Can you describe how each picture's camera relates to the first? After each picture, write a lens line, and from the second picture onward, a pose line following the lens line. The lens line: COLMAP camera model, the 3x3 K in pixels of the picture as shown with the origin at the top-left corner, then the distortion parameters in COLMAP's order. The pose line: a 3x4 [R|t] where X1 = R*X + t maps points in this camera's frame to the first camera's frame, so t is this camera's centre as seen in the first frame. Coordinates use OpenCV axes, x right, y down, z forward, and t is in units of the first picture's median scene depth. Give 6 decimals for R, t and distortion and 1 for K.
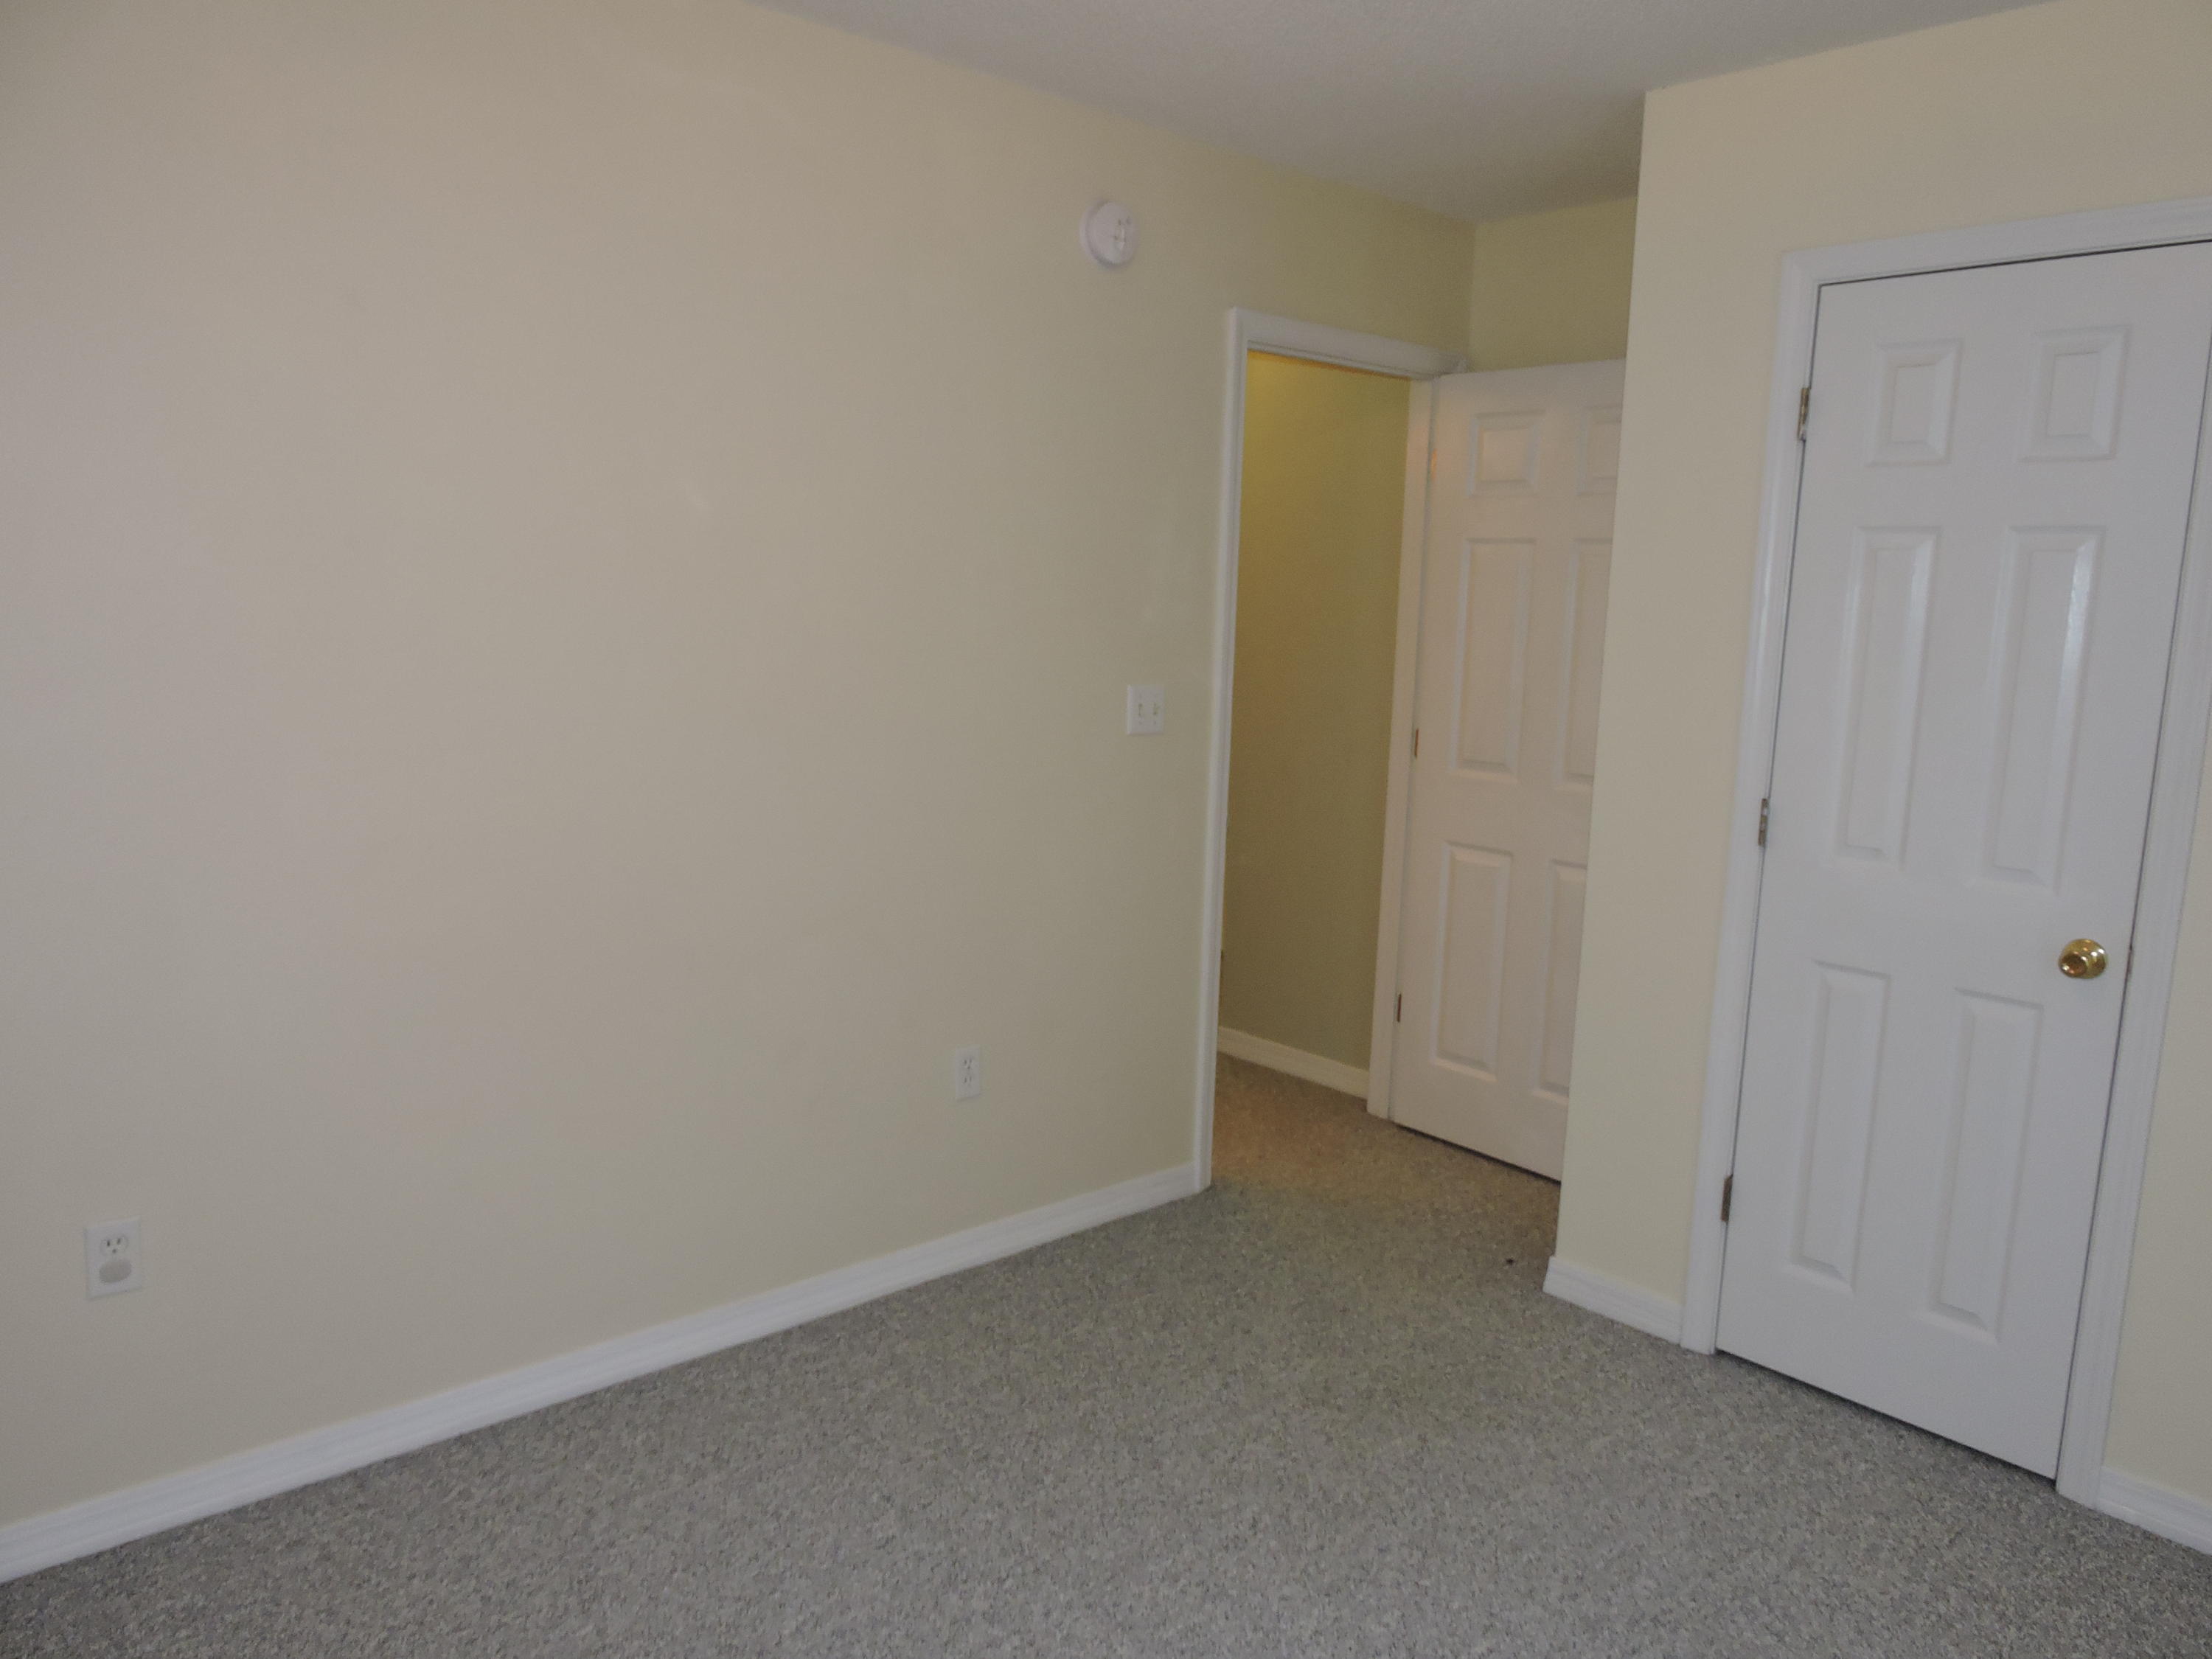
lens RADIAL K [[1580.6, 0, 1106.0], [0, 1580.6, 829.5], [0, 0, 1]] dist [-0.000218, -0.004178]
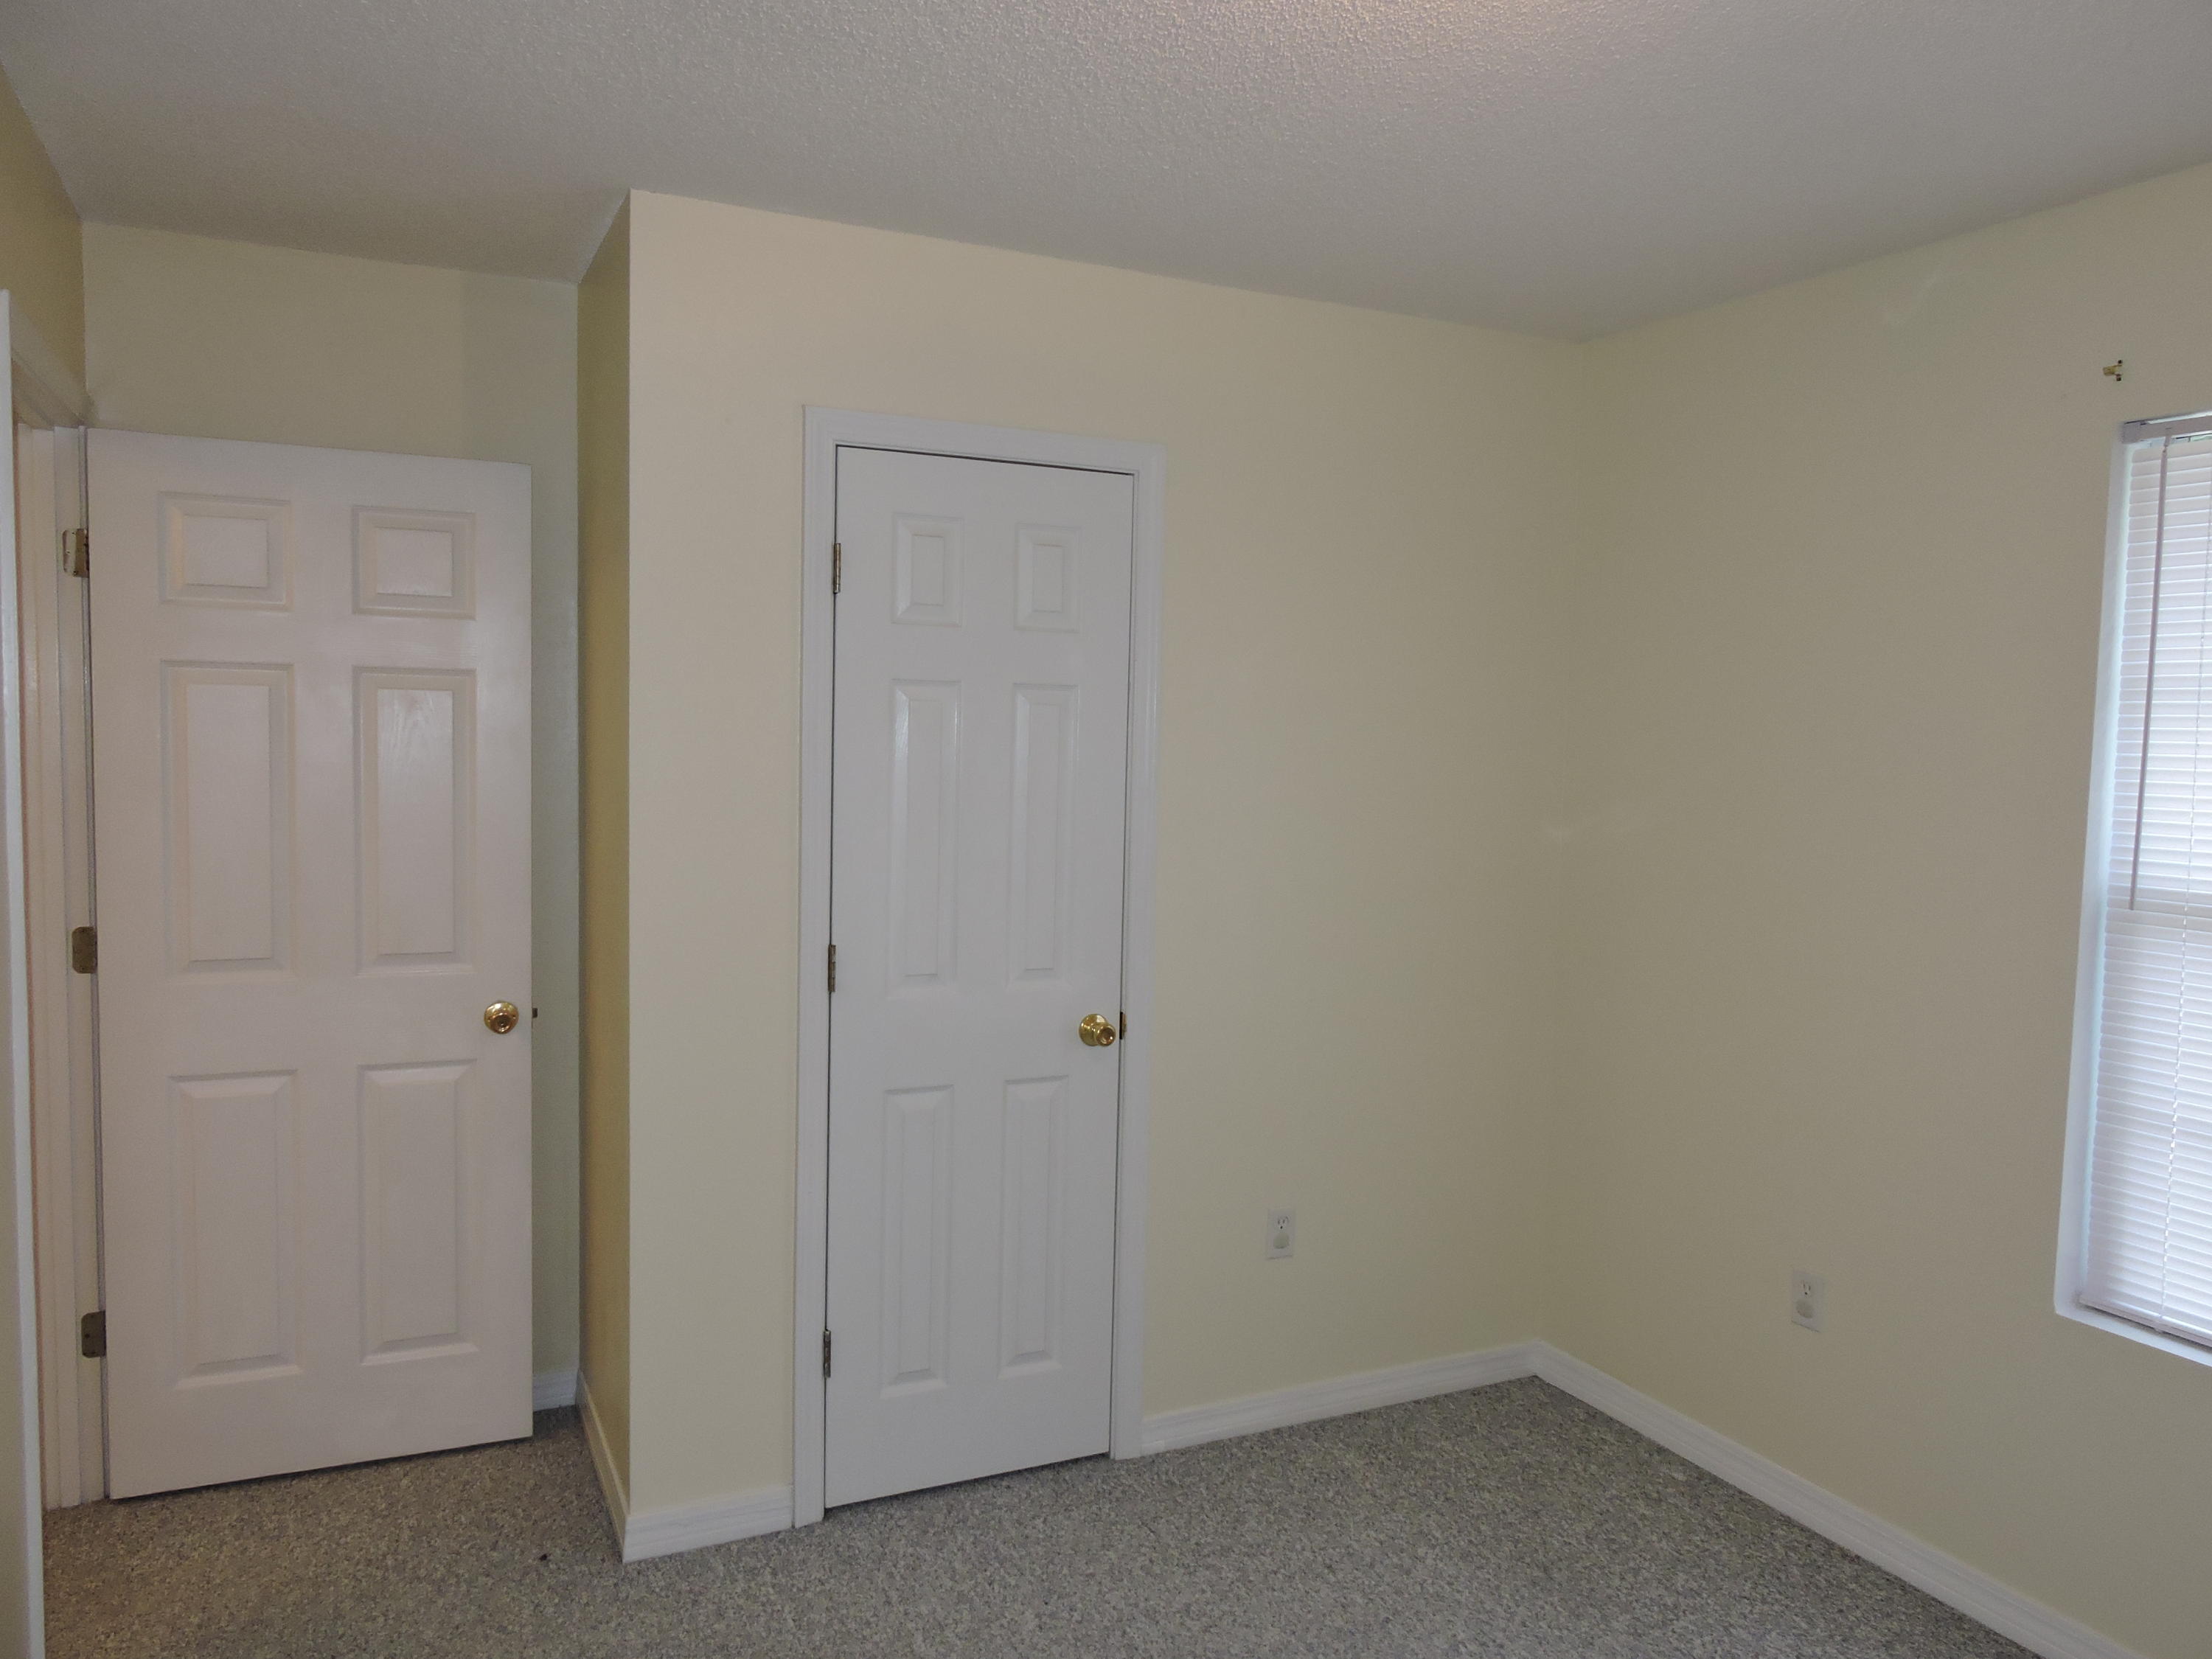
lens RADIAL K [[1580.6, 0, 1106.0], [0, 1580.6, 829.5], [0, 0, 1]] dist [-0.000218, -0.004178]
pose [[0.272691, -0.086235, 0.958229, -0.464445], [0.130455, 0.990091, 0.051978, -0.114144], [-0.953216, 0.110832, 0.281238, 0.519328]]
